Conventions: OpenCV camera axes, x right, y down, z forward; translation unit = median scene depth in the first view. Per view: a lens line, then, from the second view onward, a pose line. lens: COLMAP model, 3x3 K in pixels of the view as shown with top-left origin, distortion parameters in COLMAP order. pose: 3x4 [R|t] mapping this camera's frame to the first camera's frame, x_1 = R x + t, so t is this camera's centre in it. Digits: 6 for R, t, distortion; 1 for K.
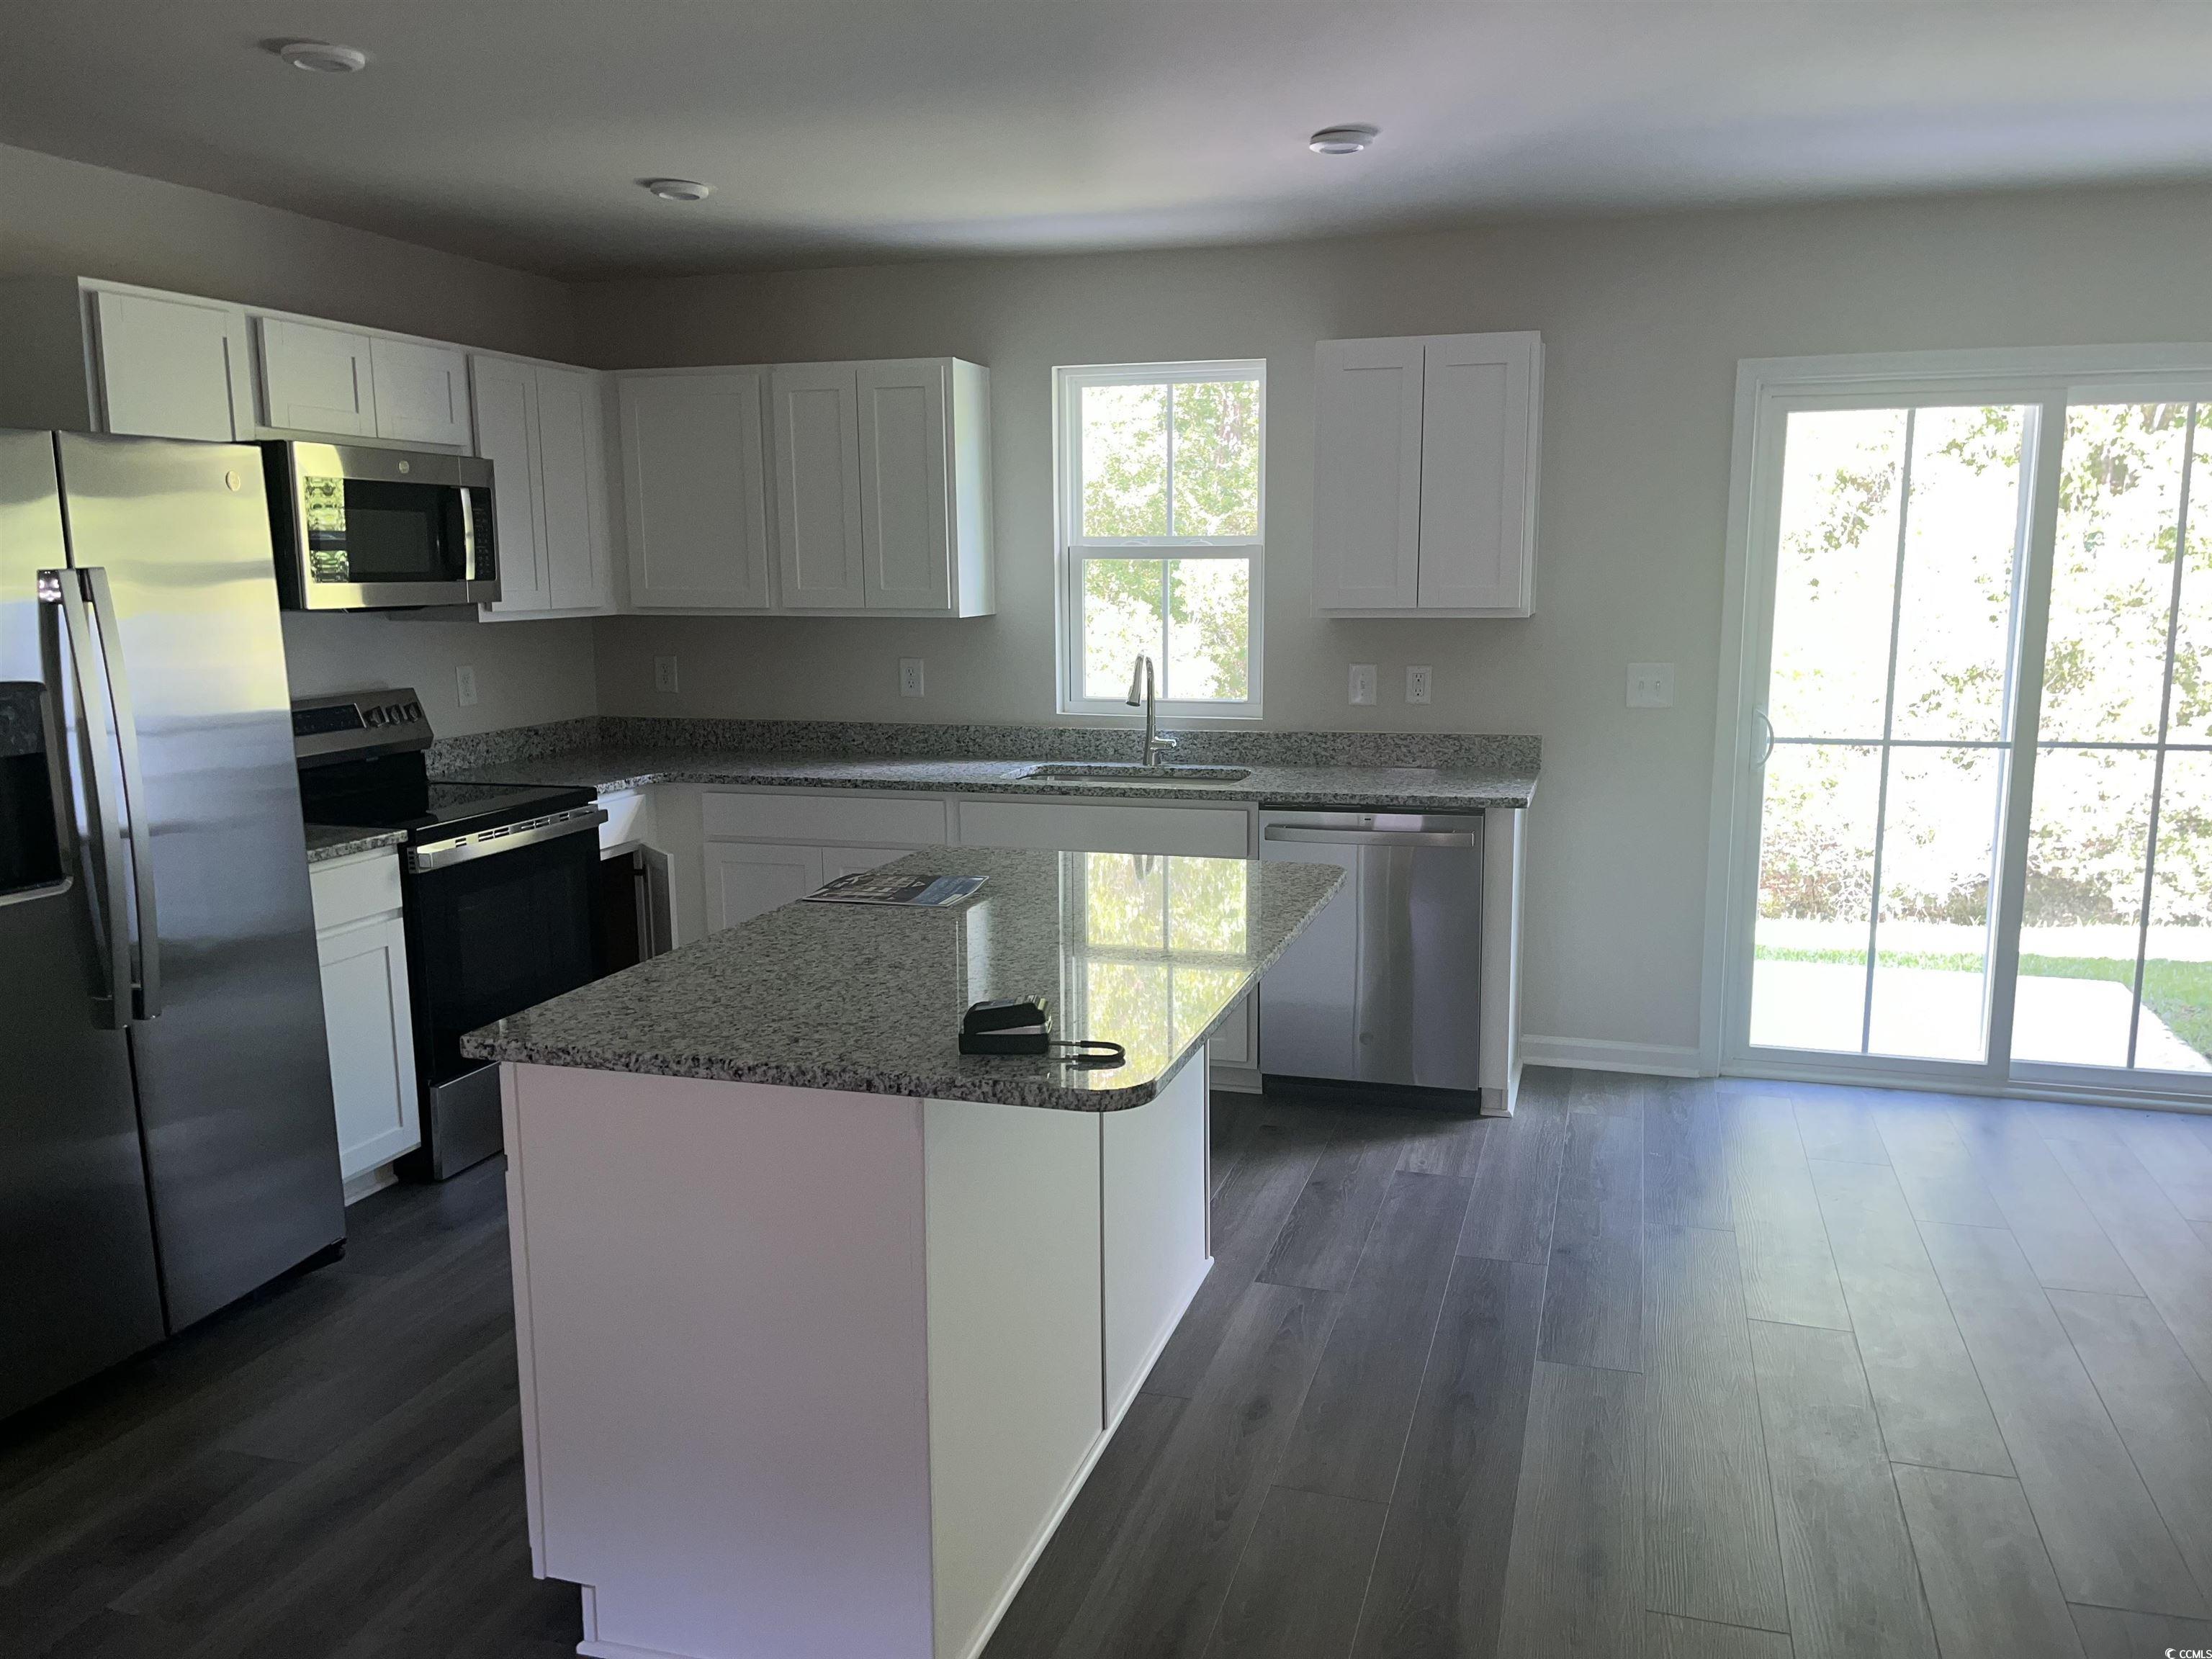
lens RADIAL K [[1681.3, 0, 1136.8], [0, 1681.3, 839.5], [0, 0, 1]] dist [0.034753, -0.038613]
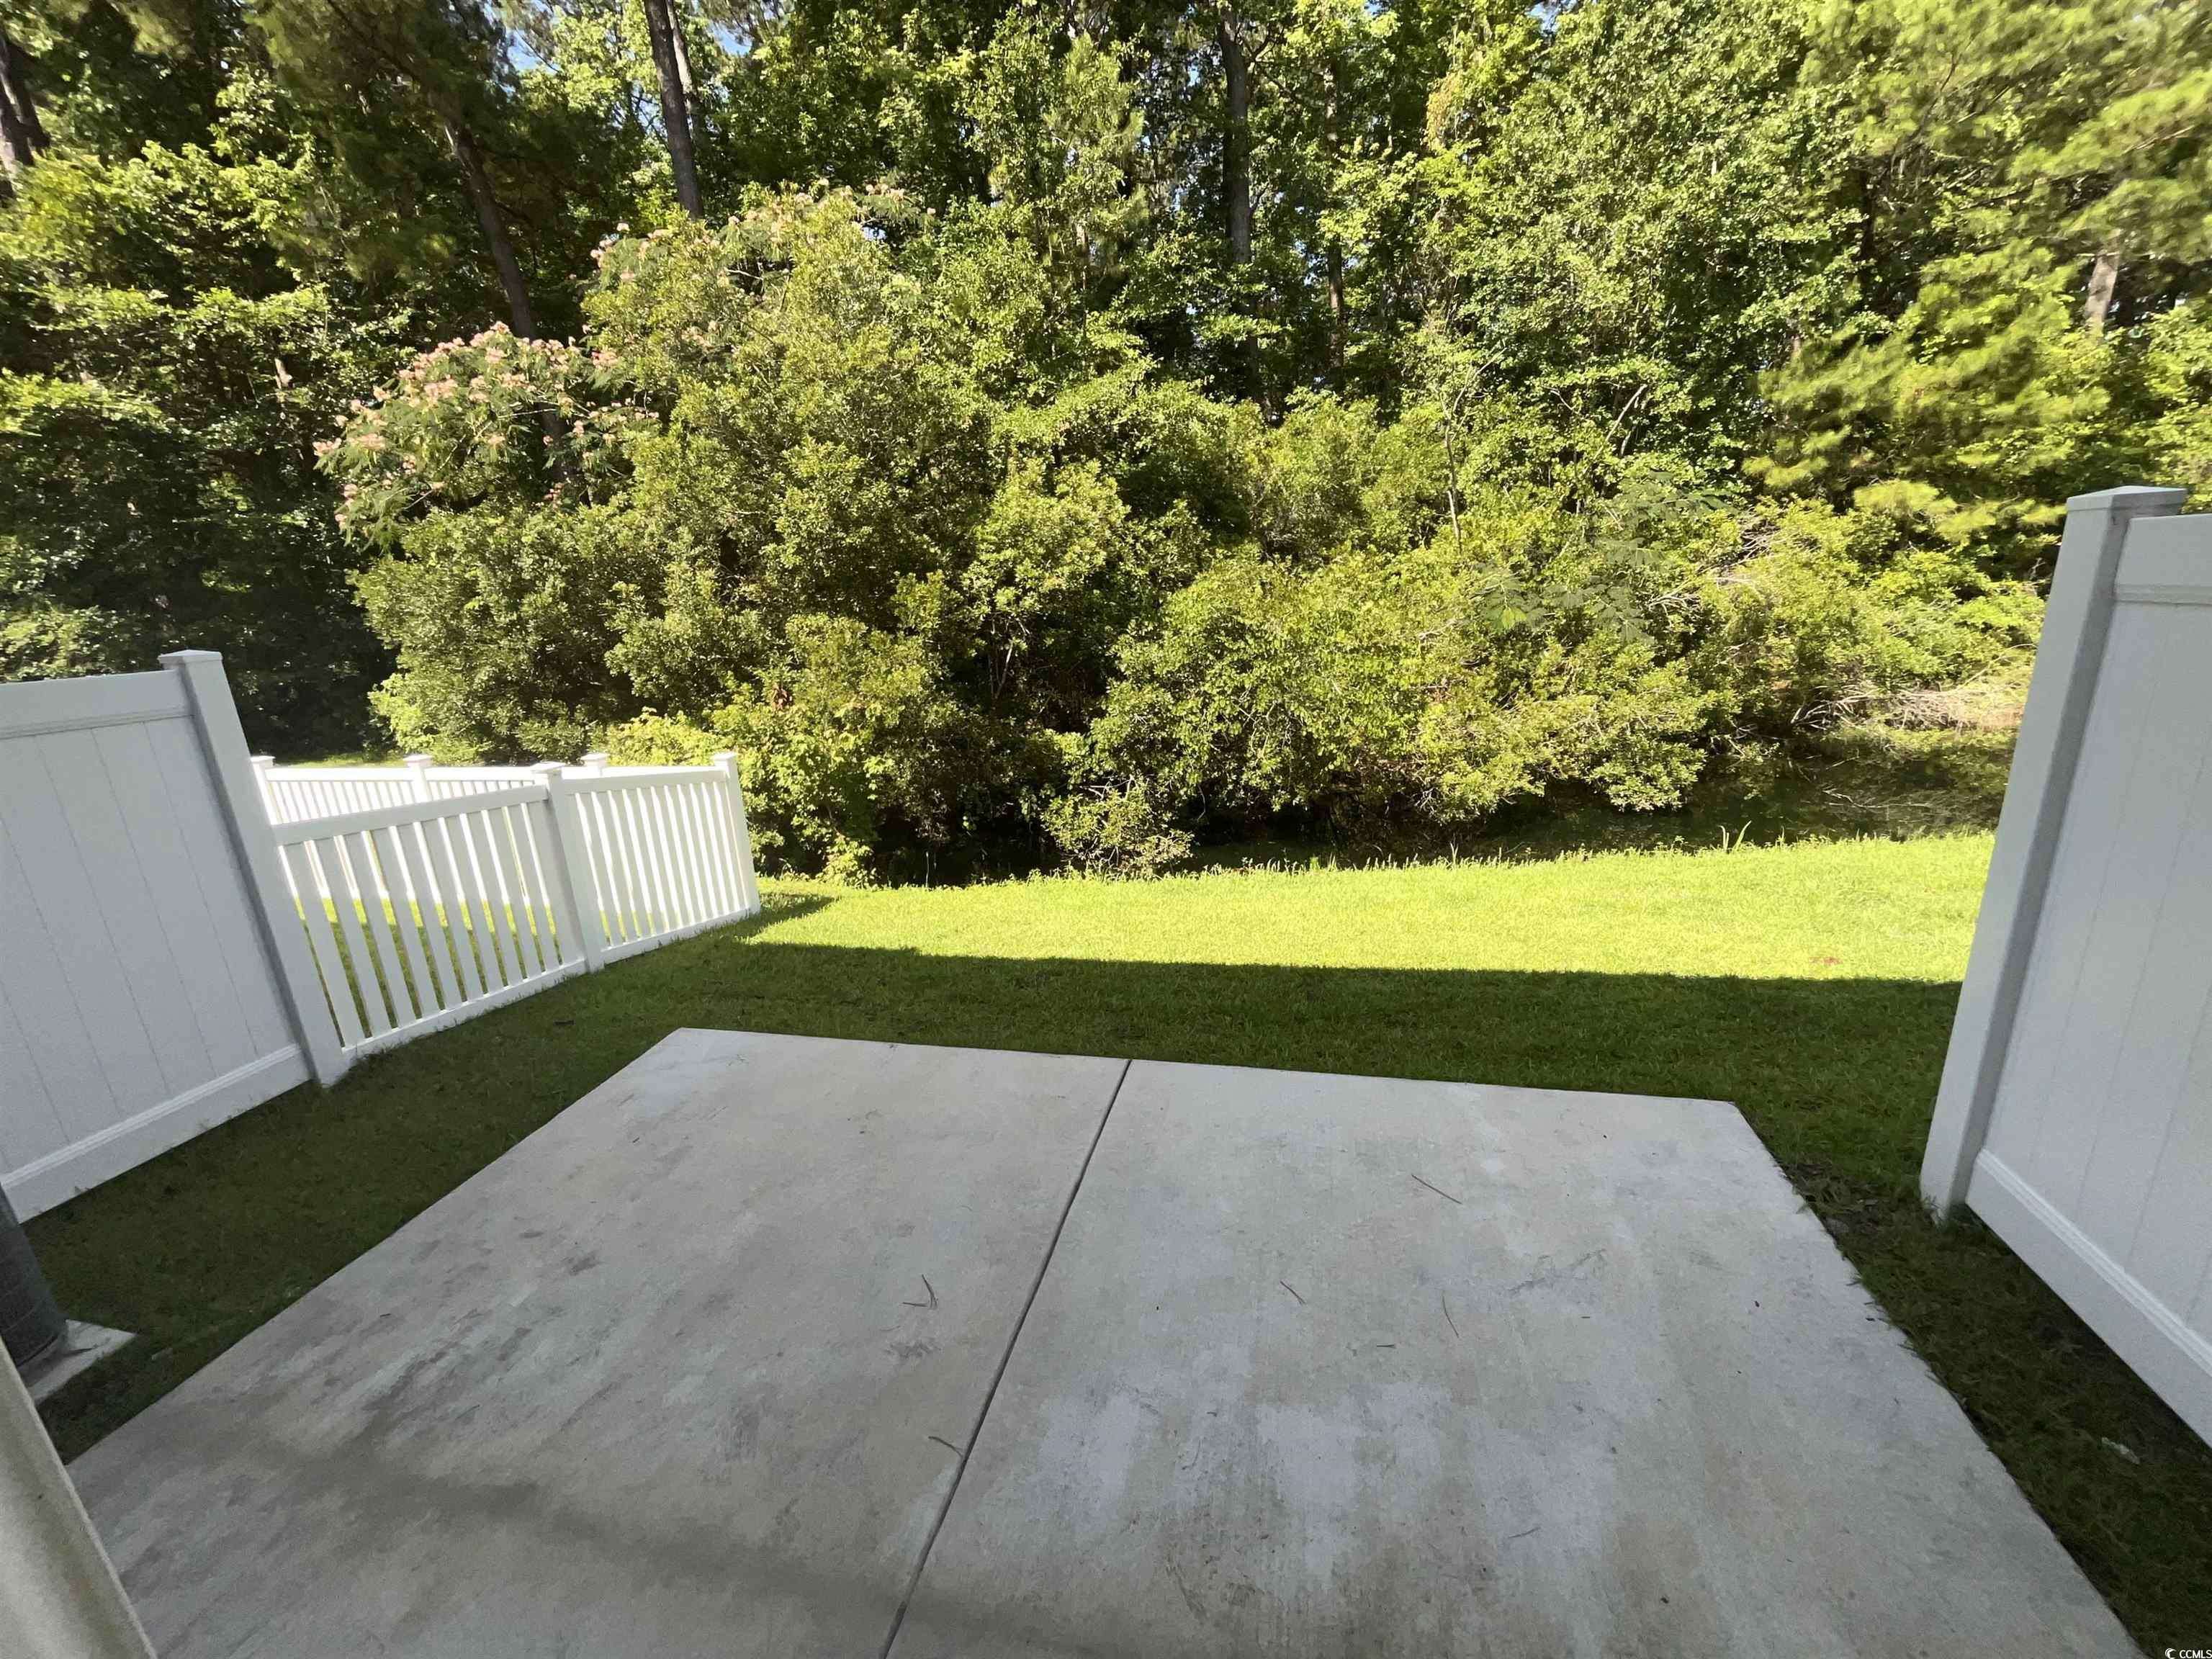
lens RADIAL K [[894.7, 0, 1108.8], [0, 894.7, 826.4], [0, 0, 1]] dist [-0.001747, -0.000416]
pose [[0.996815, -0.067517, 0.042440, 0.158326], [0.062422, 0.991783, 0.111670, -0.058319], [-0.049631, -0.108665, 0.992839, 0.345674]]
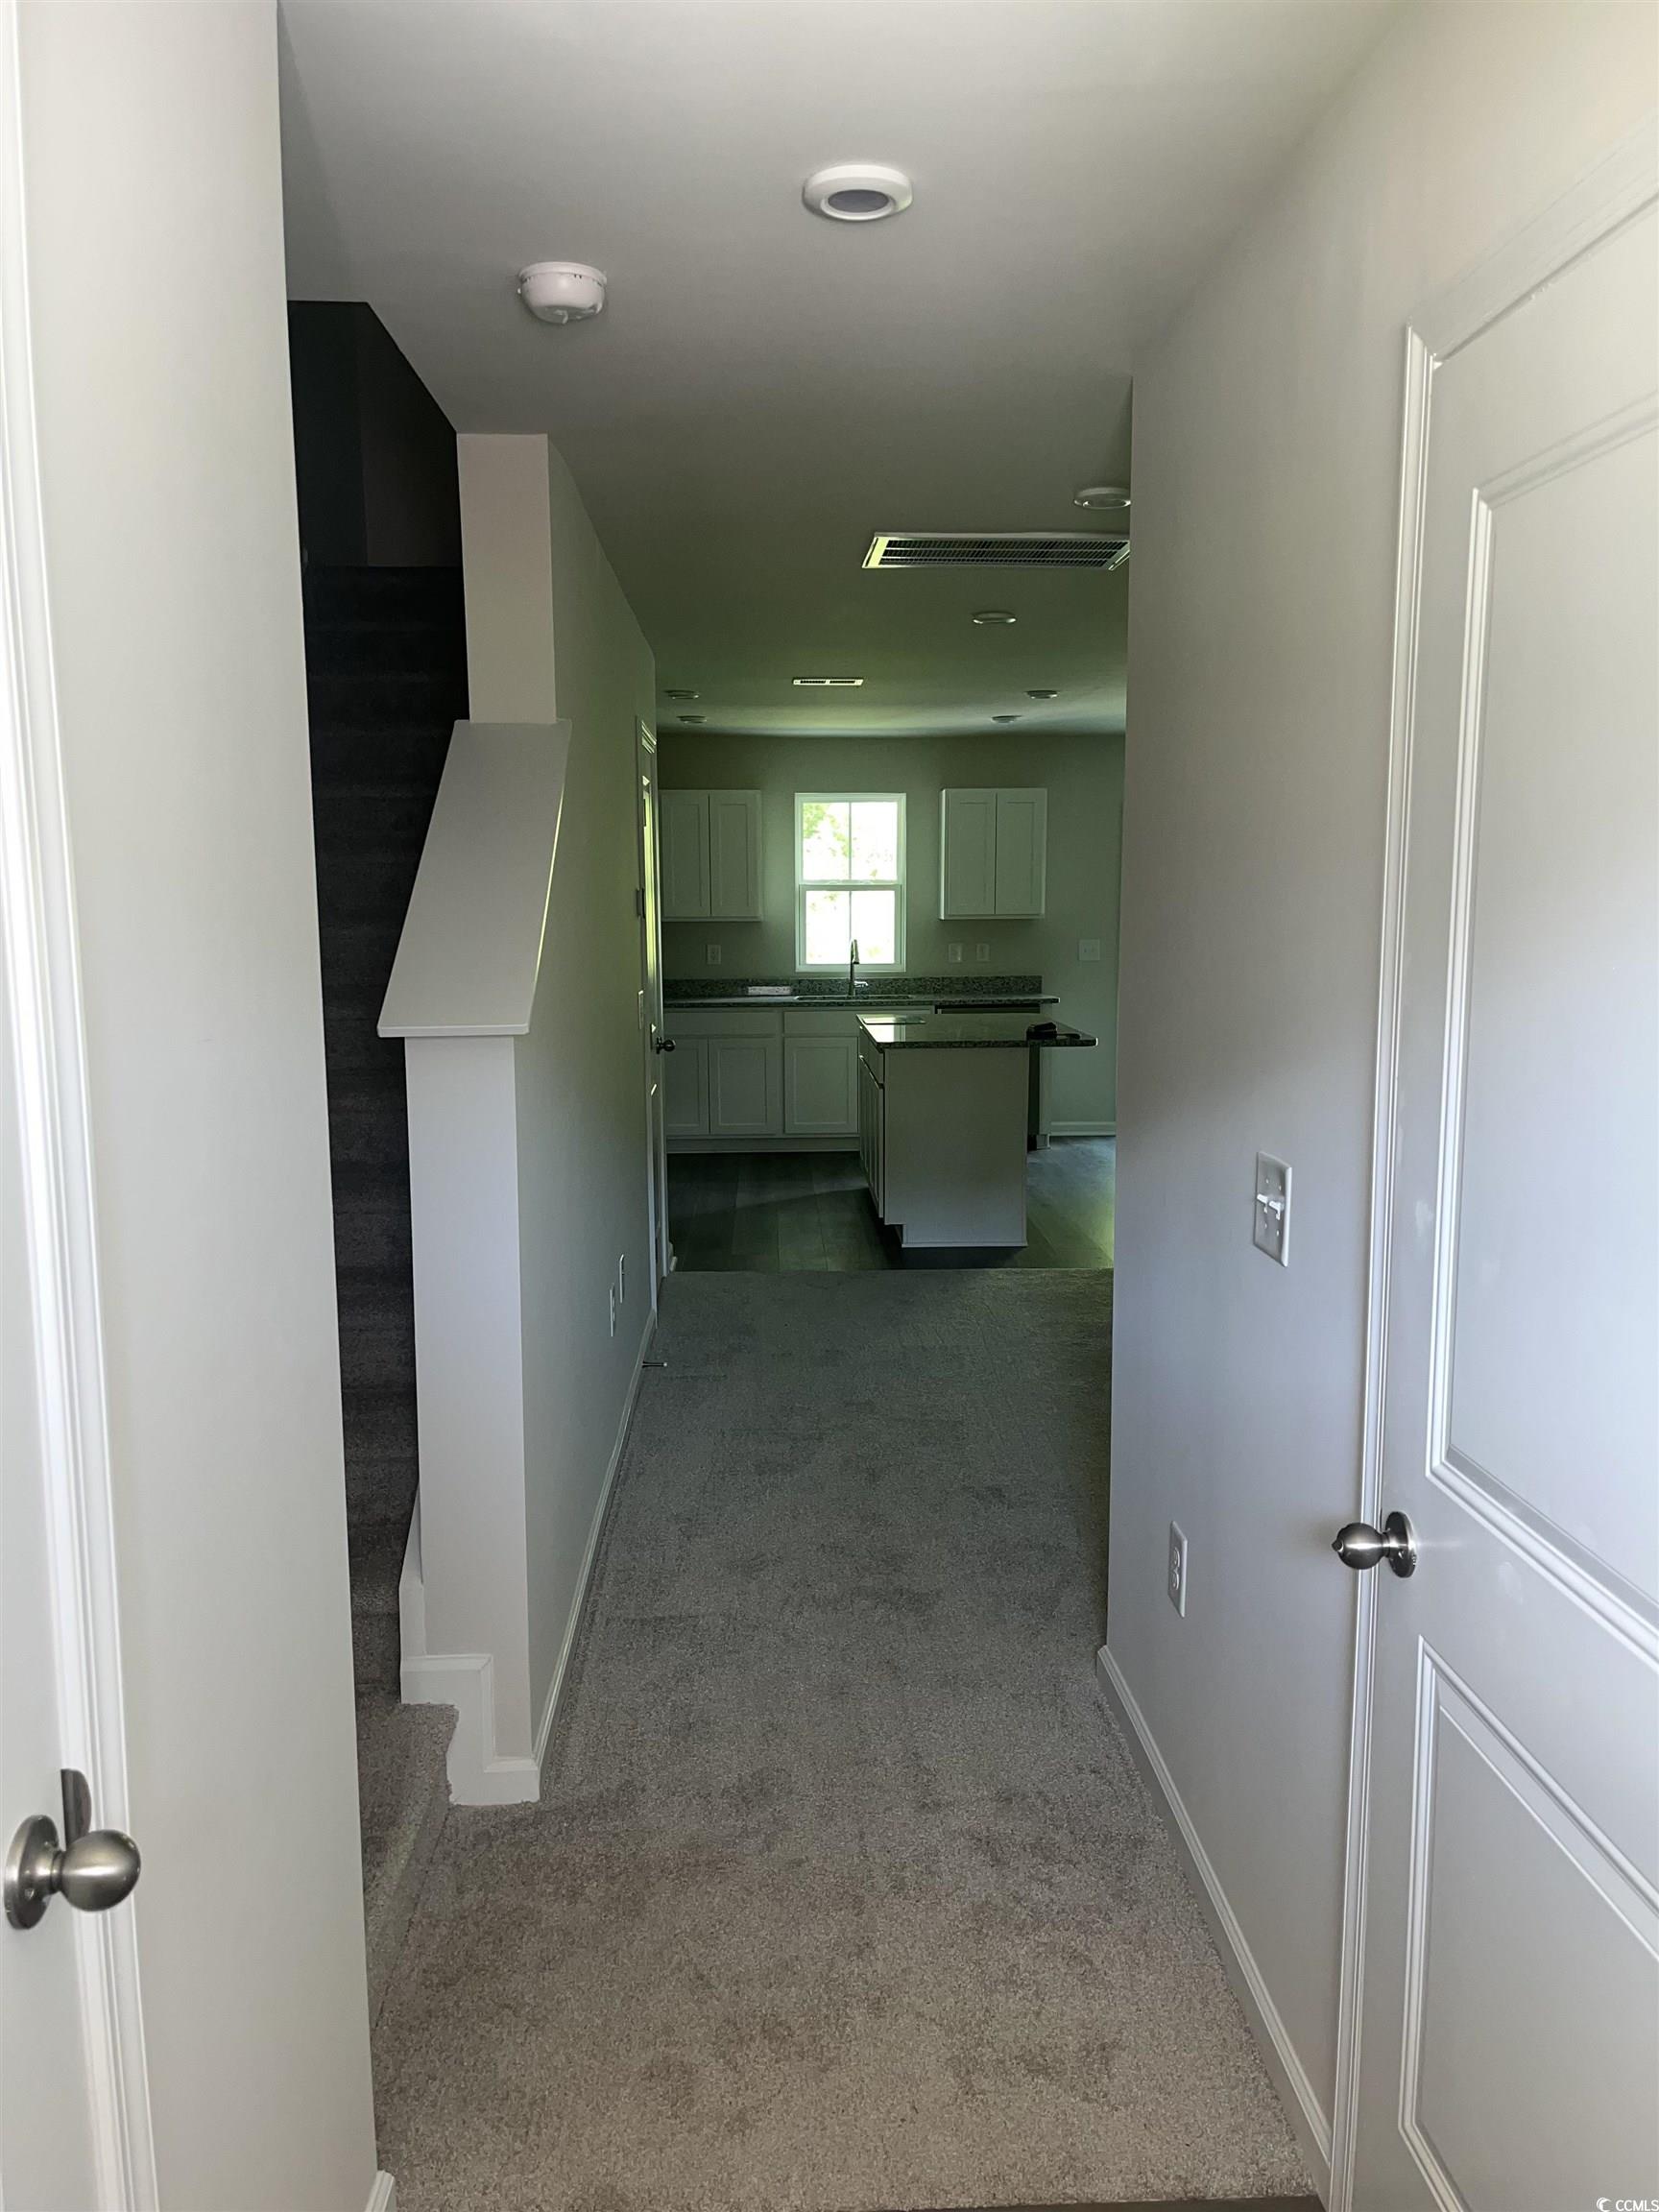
lens RADIAL K [[1681.3, 0, 791.1], [0, 1681.3, 1156.1], [0, 0, 1]] dist [0.034753, -0.038613]
pose [[0.954126, -0.046820, 0.295721, -0.681567], [0.049193, 0.998789, -0.000586, 0.147541], [-0.295335, 0.015107, 0.955274, -0.899008]]
